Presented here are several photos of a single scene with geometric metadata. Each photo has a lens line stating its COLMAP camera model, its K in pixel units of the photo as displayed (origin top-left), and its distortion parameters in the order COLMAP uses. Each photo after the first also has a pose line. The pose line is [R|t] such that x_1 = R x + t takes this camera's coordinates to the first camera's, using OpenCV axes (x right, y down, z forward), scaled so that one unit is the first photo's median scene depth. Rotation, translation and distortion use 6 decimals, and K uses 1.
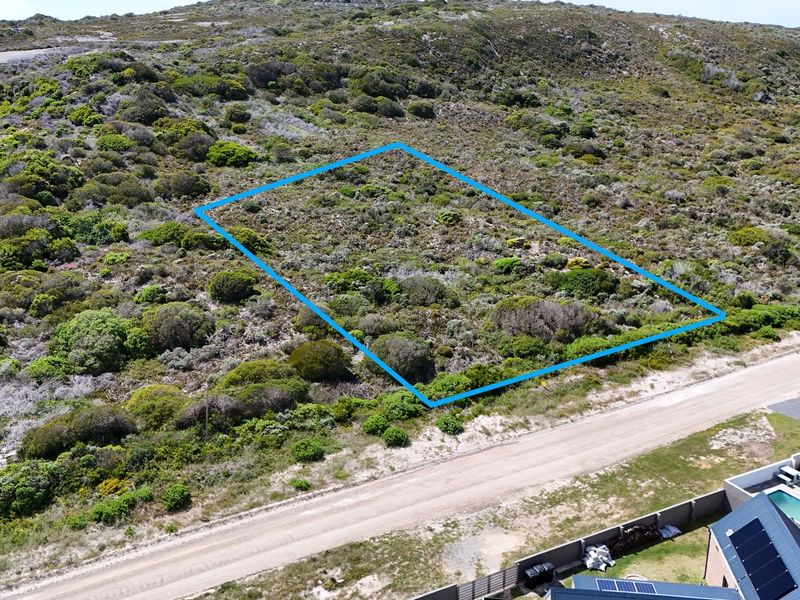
lens RADIAL K [[775.6, 0, 399.4], [0, 775.6, 302.8], [0, 0, 1]] dist [0.044130, 0.000000]
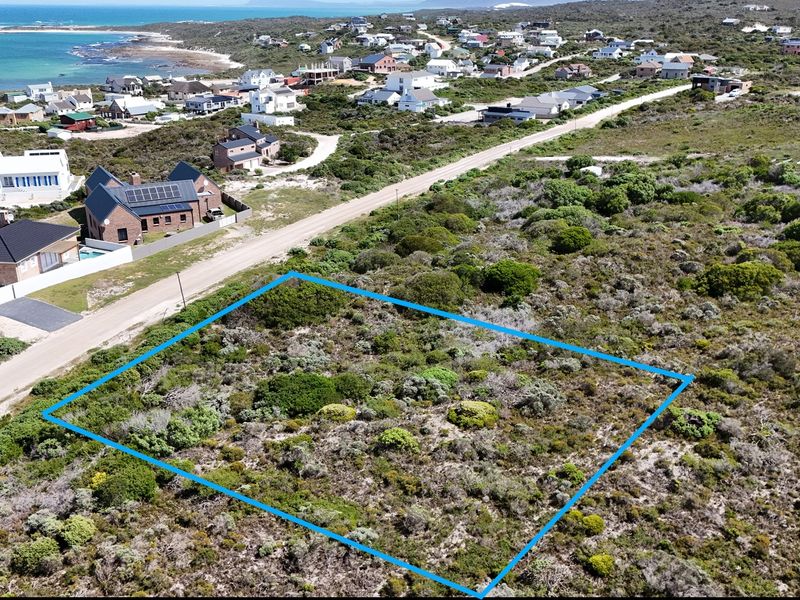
lens RADIAL K [[775.6, 0, 401.2], [0, 775.6, 301.7], [0, 0, 1]] dist [0.044130, 0.000000]
pose [[-0.815746, 0.210819, -0.538622, 0.700741], [-0.169725, 0.802974, 0.571337, -0.642615], [0.552948, 0.557484, -0.619242, 1.970802]]
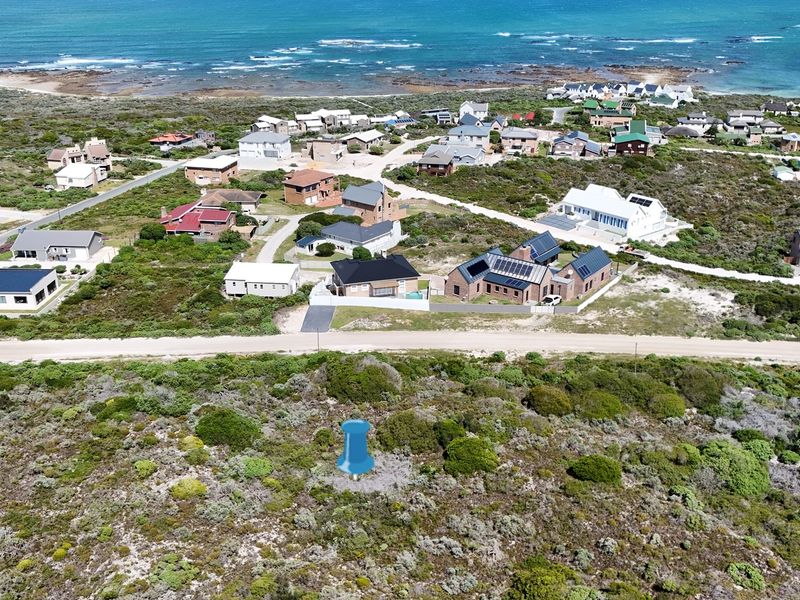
lens RADIAL K [[775.6, 0, 407.6], [0, 775.6, 295.3], [0, 0, 1]] dist [0.044130, 0.000000]
pose [[-0.862460, -0.199005, 0.465359, -0.530315], [0.148209, 0.779848, 0.608170, -1.014674], [-0.483938, 0.593493, -0.643094, 2.015766]]
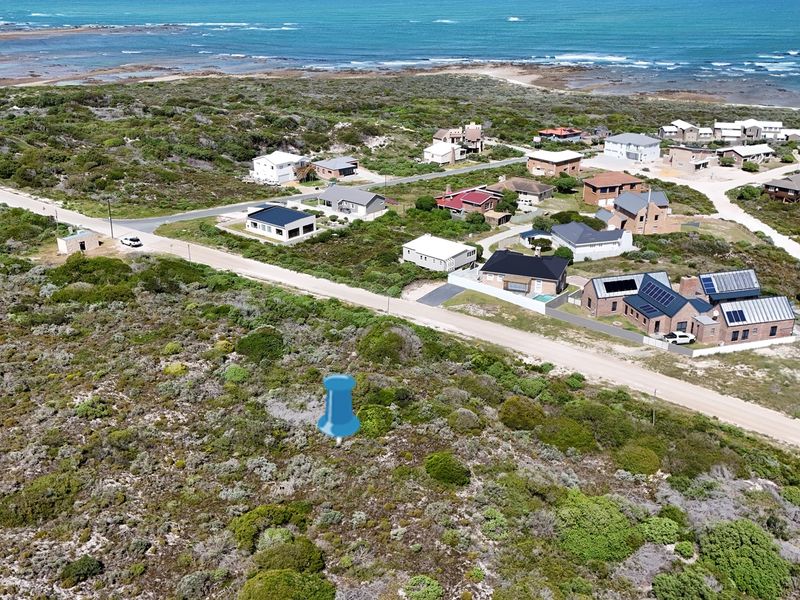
lens RADIAL K [[775.6, 0, 400.5], [0, 775.6, 299.6], [0, 0, 1]] dist [0.044130, 0.000000]
pose [[-0.365232, -0.359108, 0.858864, -1.181366], [0.287635, 0.833923, 0.470996, -0.832389], [-0.885365, 0.419063, -0.201283, 1.452910]]
